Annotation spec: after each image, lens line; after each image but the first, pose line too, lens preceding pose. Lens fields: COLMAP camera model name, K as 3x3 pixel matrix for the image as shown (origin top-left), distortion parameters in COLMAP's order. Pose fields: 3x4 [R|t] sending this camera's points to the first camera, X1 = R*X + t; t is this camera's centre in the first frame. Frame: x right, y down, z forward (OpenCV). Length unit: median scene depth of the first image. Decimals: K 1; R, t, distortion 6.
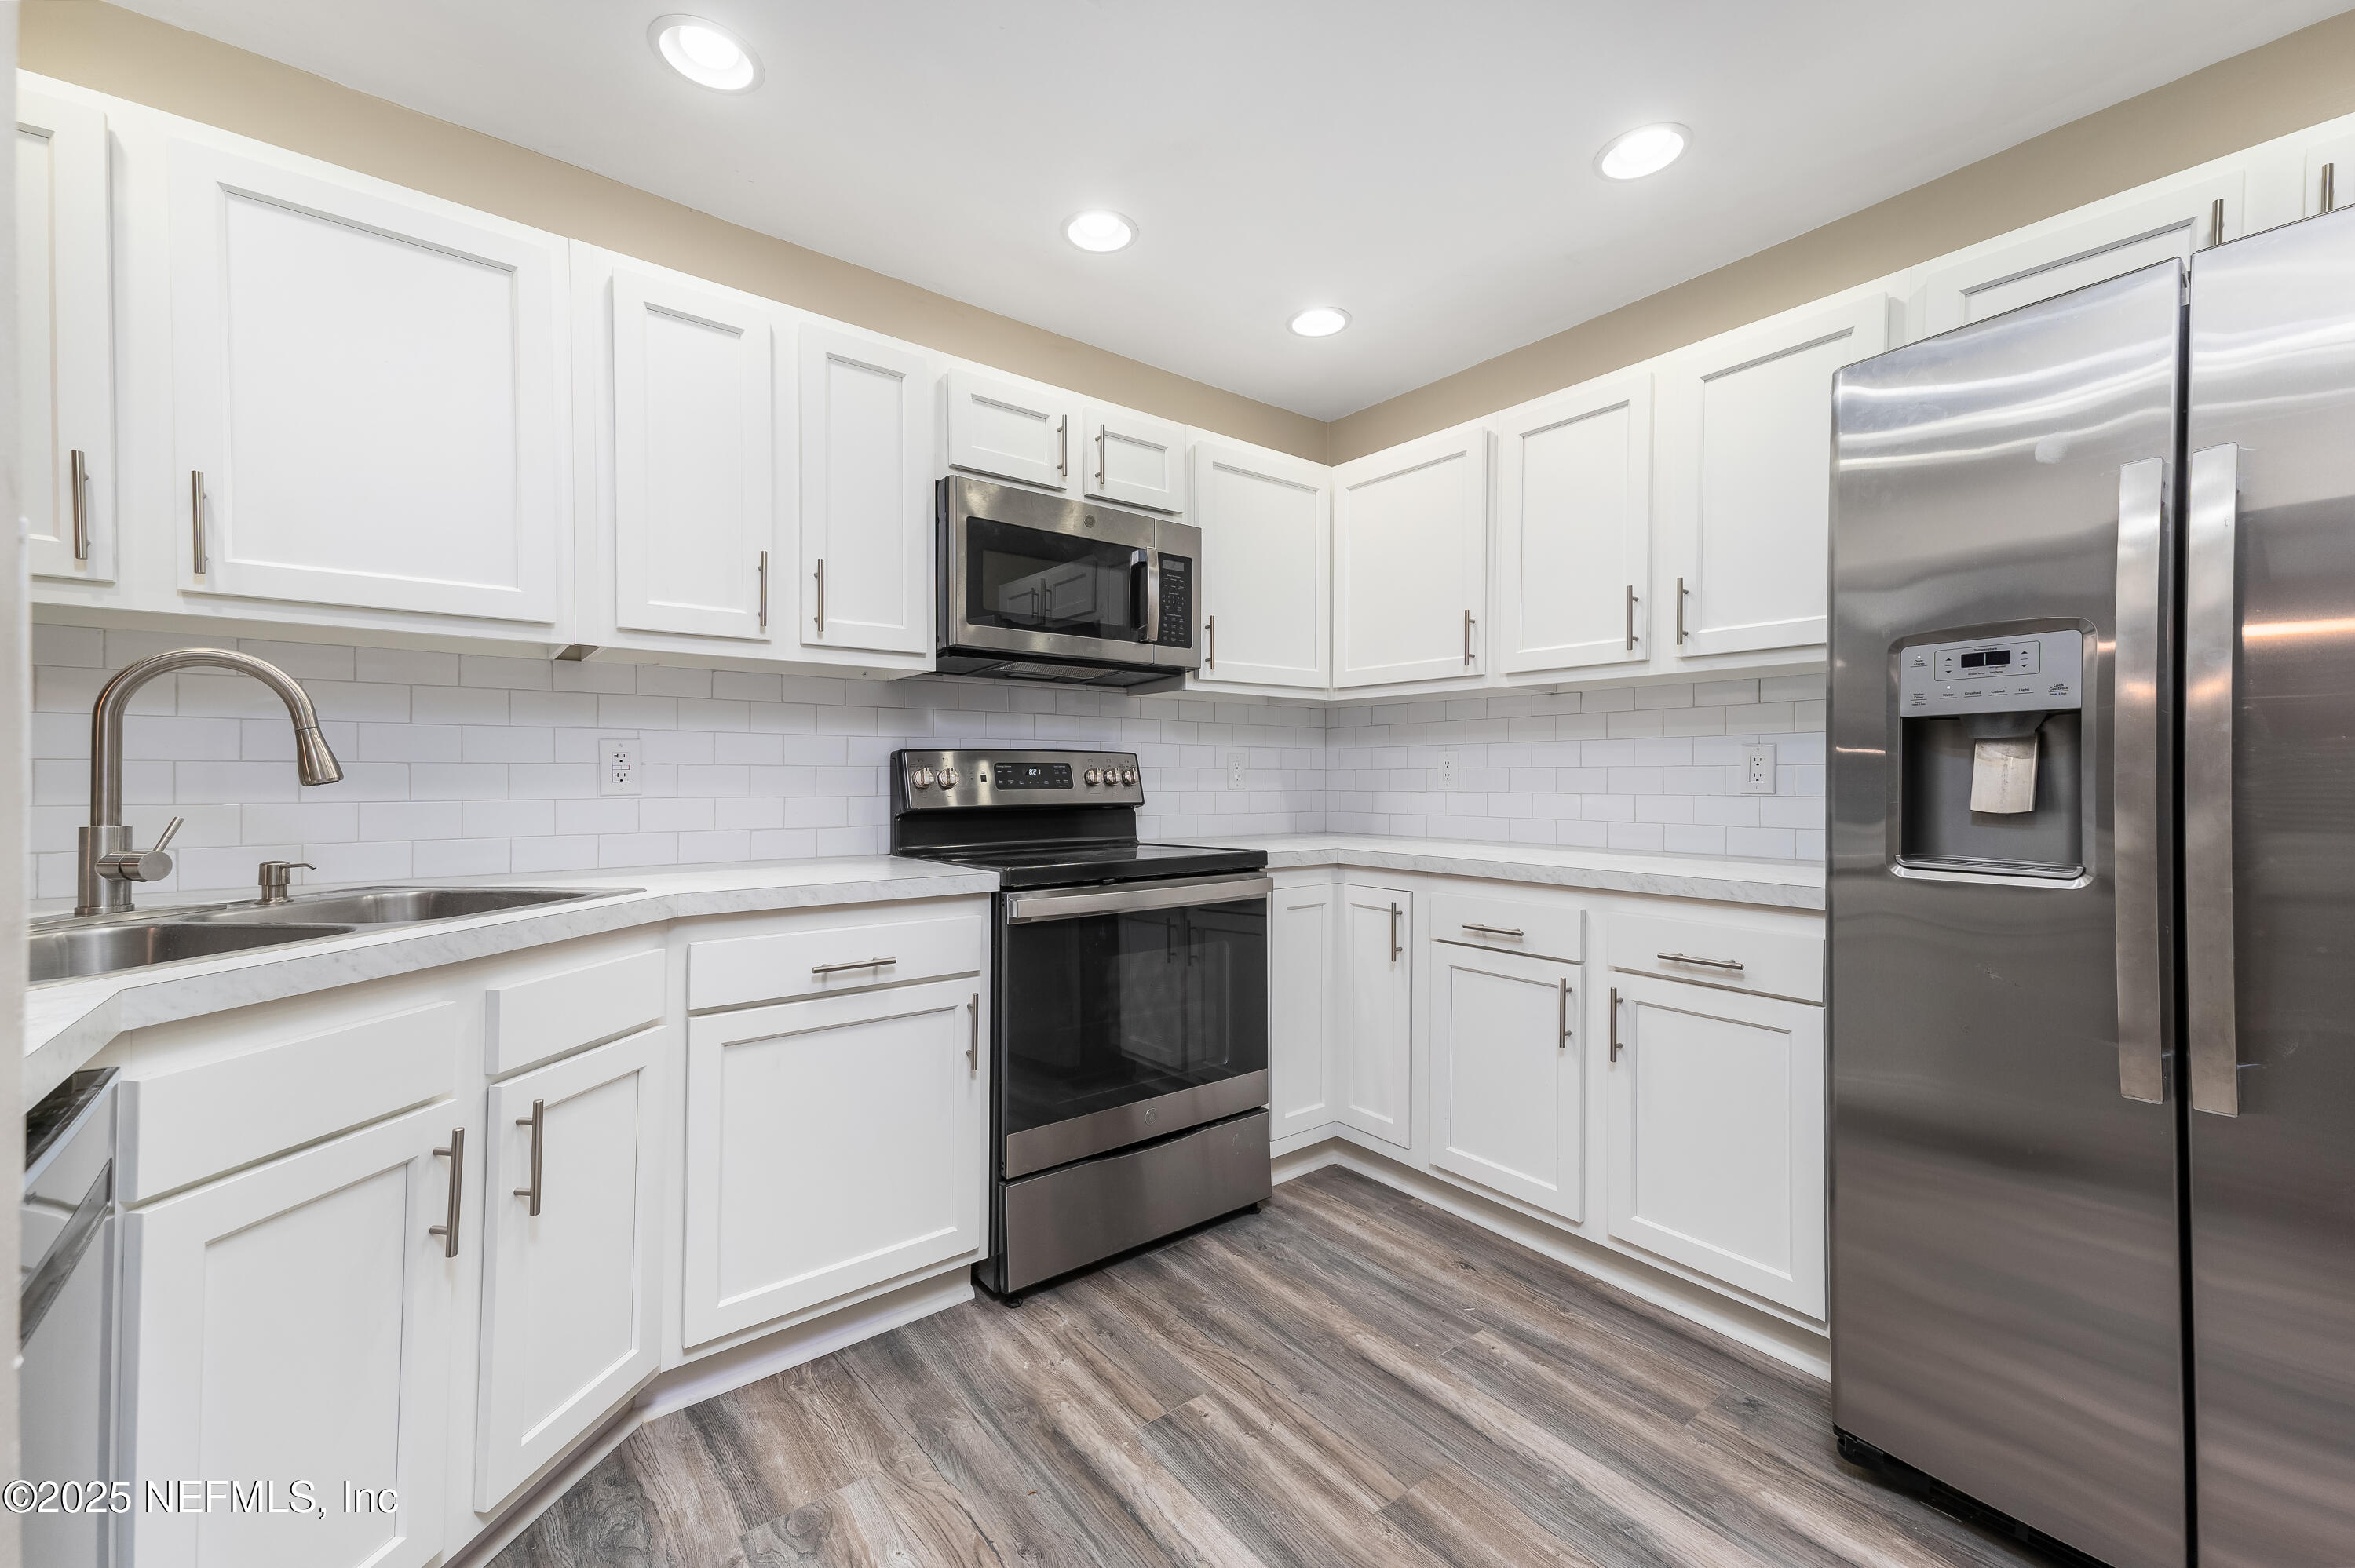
lens RADIAL K [[958.6, 0, 1169.1], [0, 958.6, 776.4], [0, 0, 1]] dist [0.018304, -0.000194]
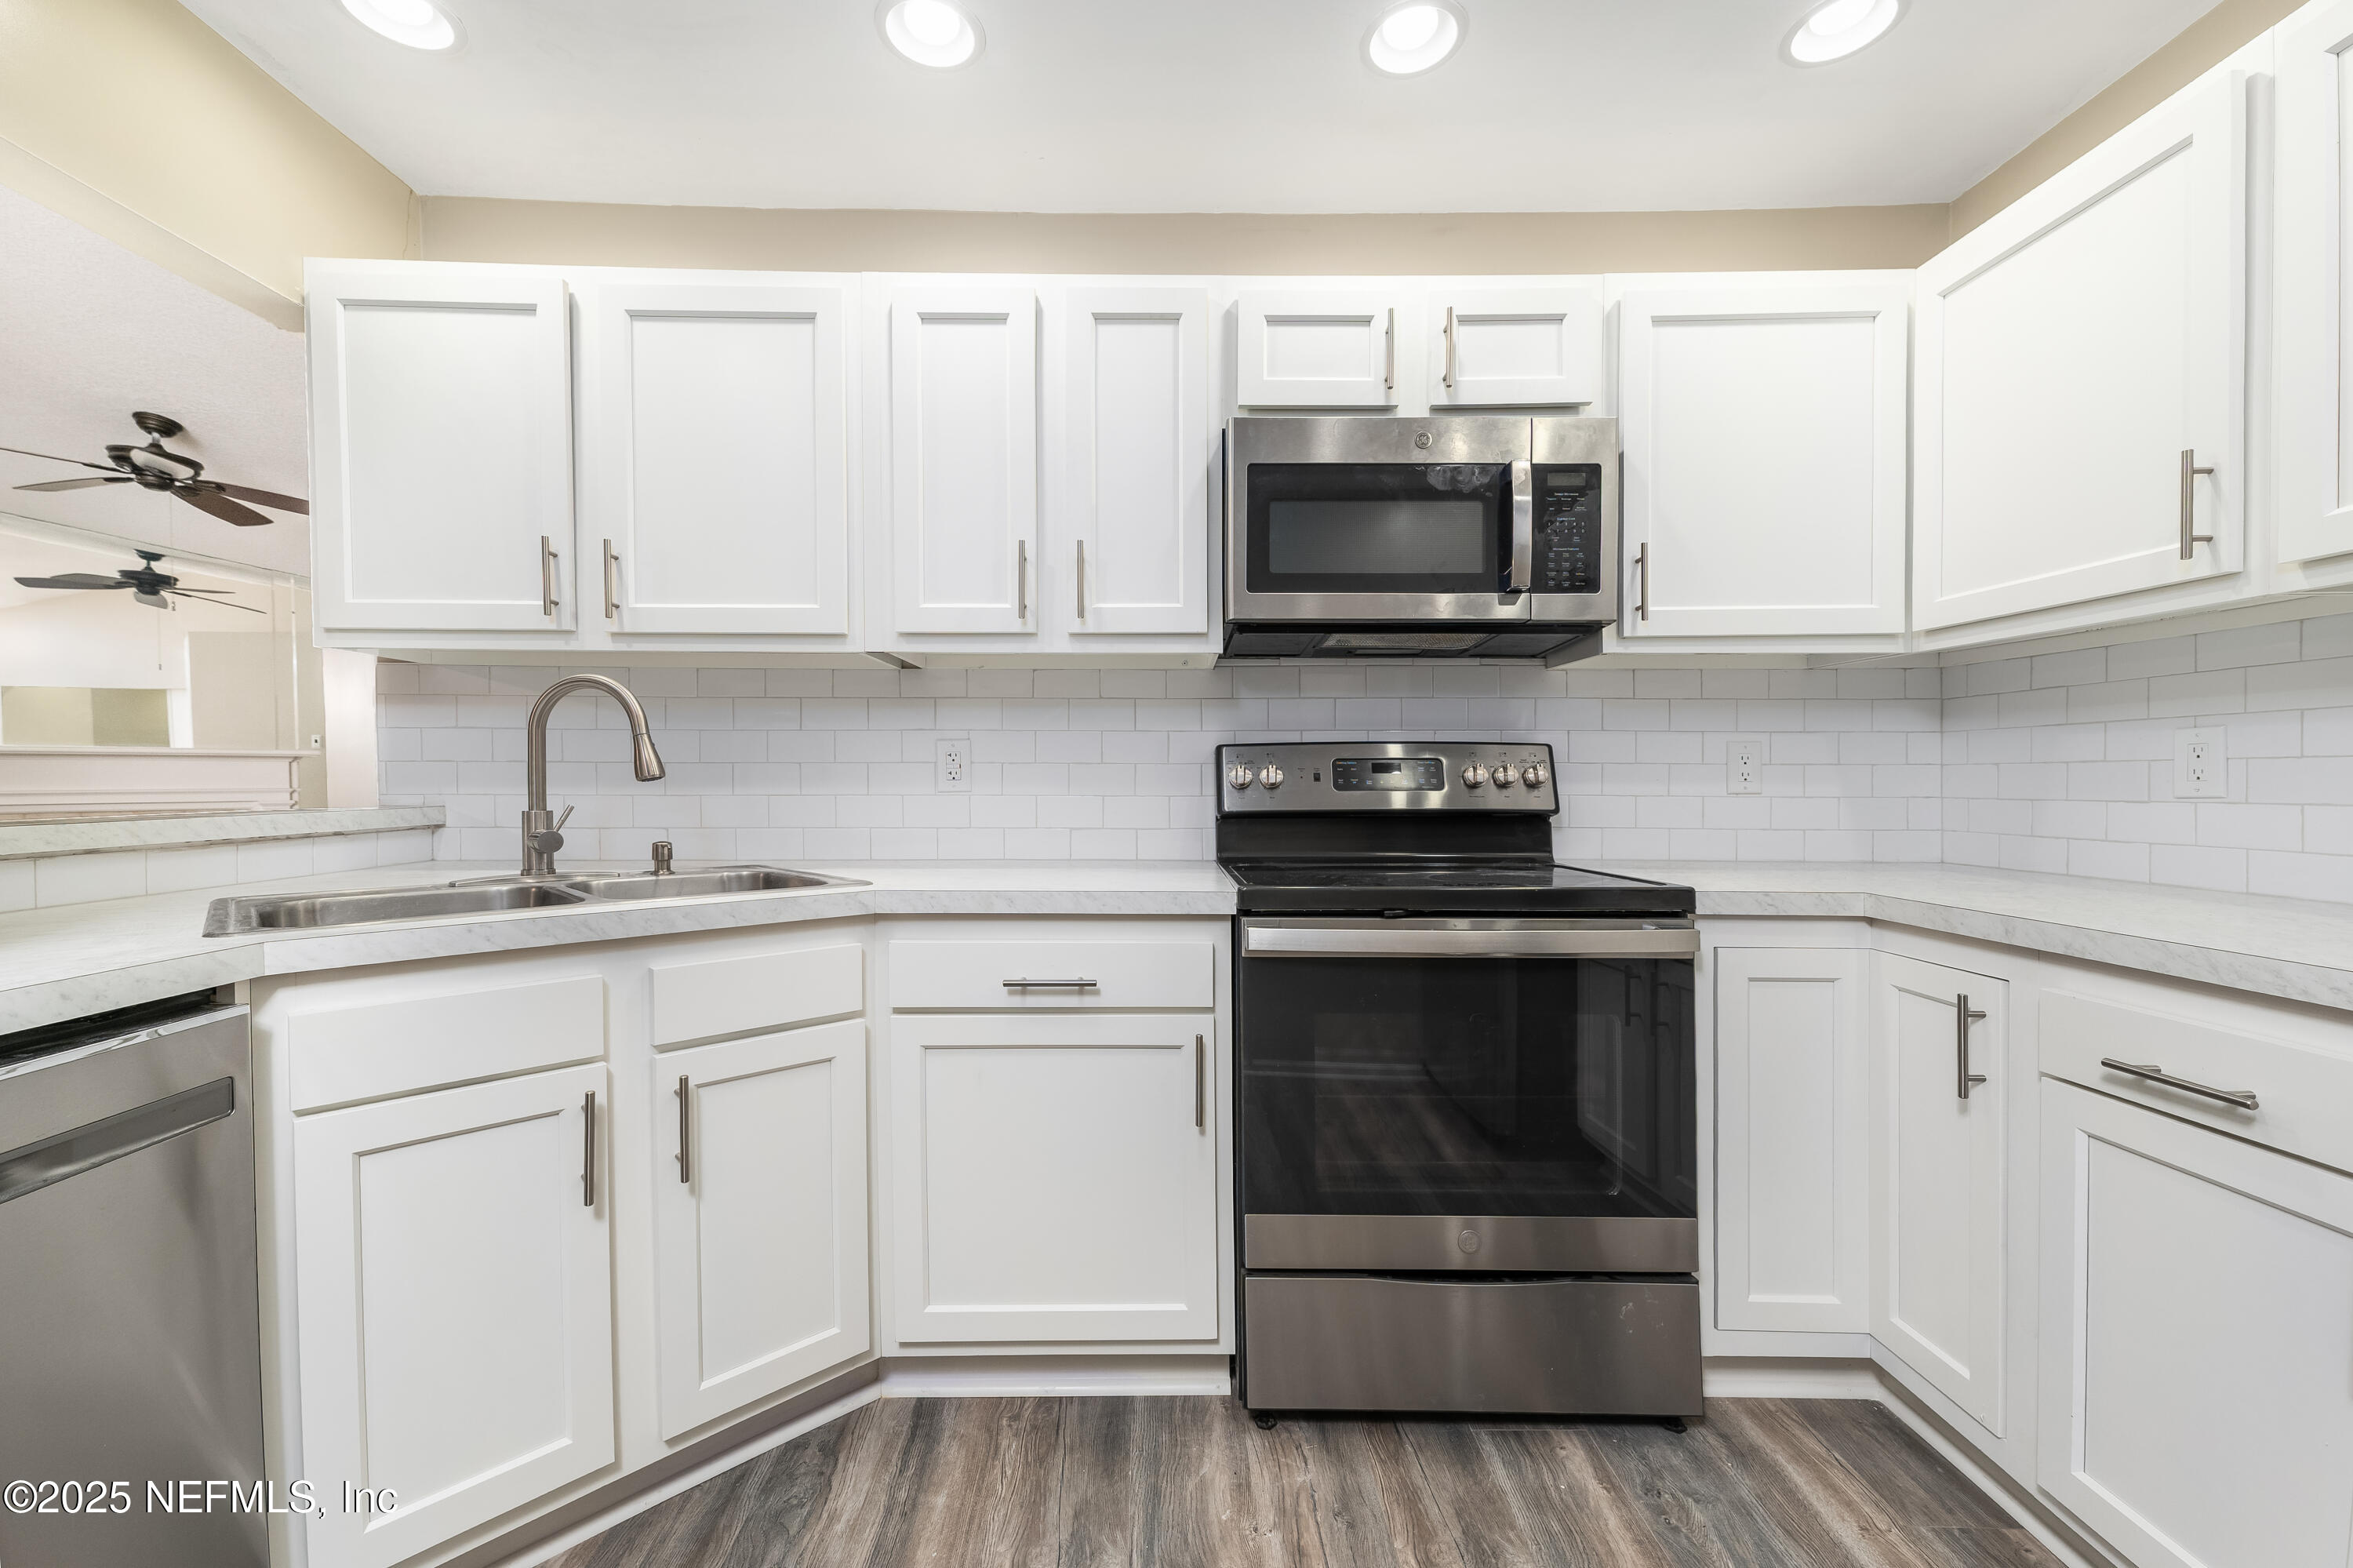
lens RADIAL K [[949.6, 0, 1144.5], [0, 949.6, 793.9], [0, 0, 1]] dist [0.029692, 0.000148]
pose [[0.790075, 0.010413, -0.612922, 0.240429], [-0.000113, 0.999858, 0.016841, 0.003264], [0.613010, -0.013236, 0.789964, 0.292600]]
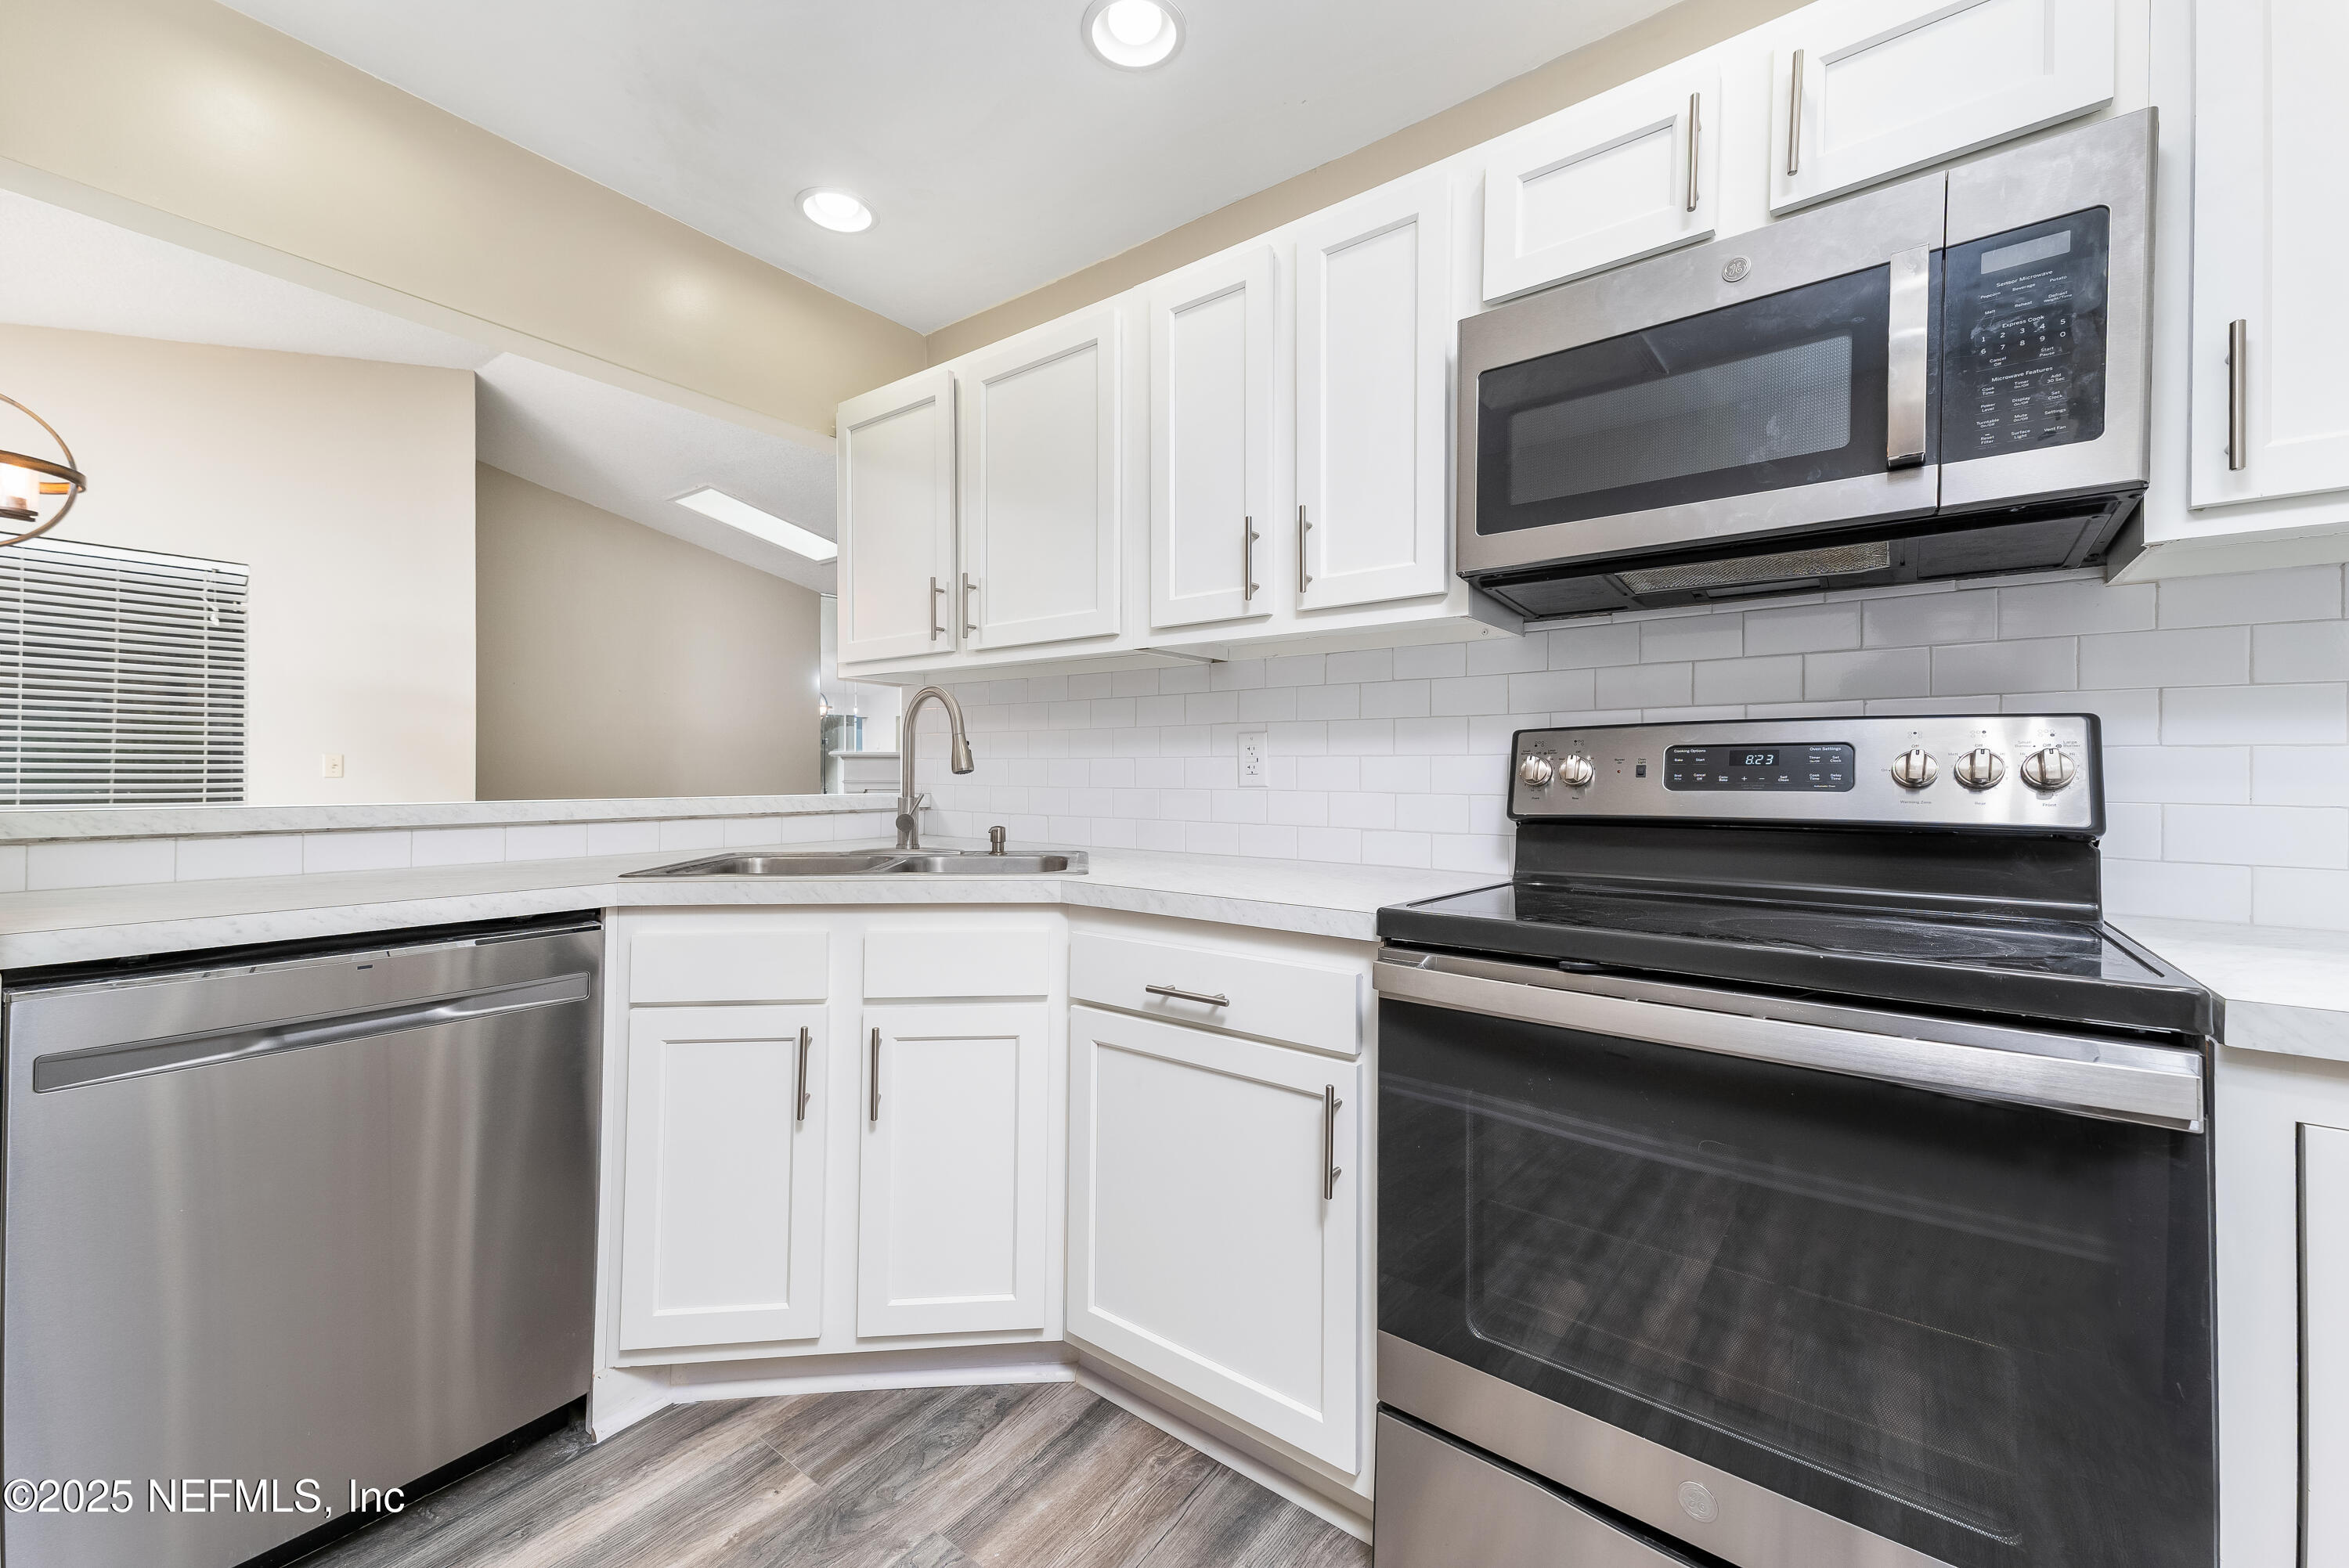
lens RADIAL K [[930.5, 0, 1170.9], [0, 930.5, 769.2], [0, 0, 1]] dist [0.015766, -0.000080]
pose [[0.252759, -0.005566, -0.967513, 0.372669], [-0.003666, 0.999971, -0.006710, 0.007229], [0.967522, 0.005243, 0.252731, 0.666866]]
